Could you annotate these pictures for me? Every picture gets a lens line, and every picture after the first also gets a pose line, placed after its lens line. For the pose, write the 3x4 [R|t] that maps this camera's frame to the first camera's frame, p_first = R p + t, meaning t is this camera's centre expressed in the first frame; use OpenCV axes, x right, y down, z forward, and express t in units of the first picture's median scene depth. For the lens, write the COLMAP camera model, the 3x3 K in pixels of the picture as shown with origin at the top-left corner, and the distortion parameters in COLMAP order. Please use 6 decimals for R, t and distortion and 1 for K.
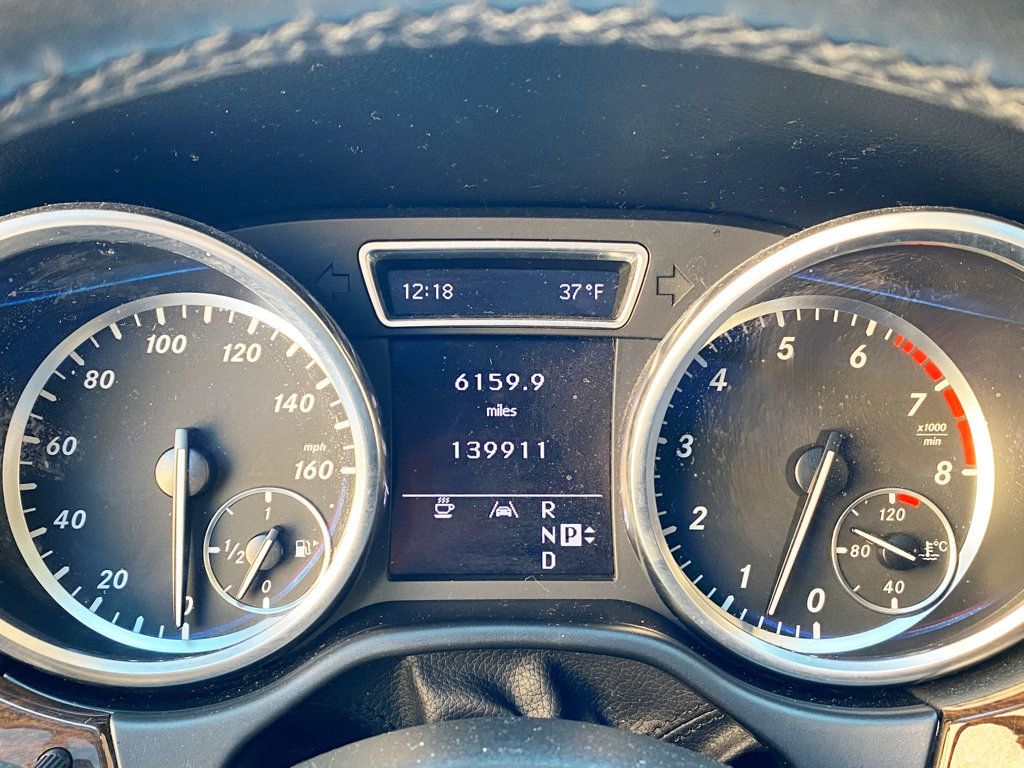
lens RADIAL K [[1185.1, 0, 507.4], [0, 1185.1, 375.3], [0, 0, 1]] dist [0.162135, 0.000000]
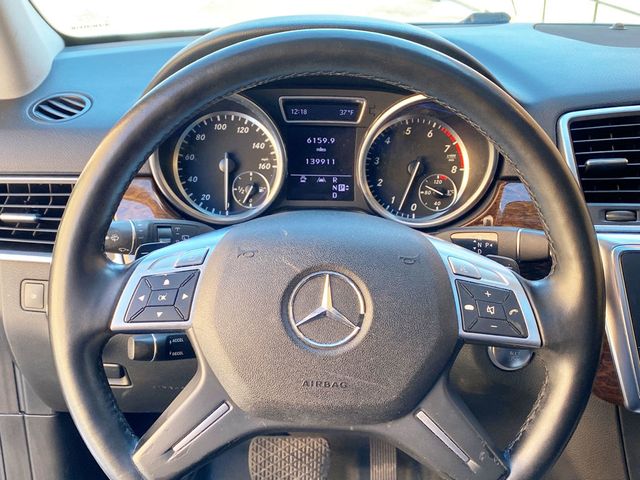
lens RADIAL K [[740.7, 0, 315.7], [0, 740.7, 239.0], [0, 0, 1]] dist [0.162135, 0.000000]
pose [[0.999795, 0.016971, -0.011015, 0.006571], [-0.015478, 0.992186, 0.123800, 0.022209], [0.013030, -0.123604, 0.992246, -1.072439]]
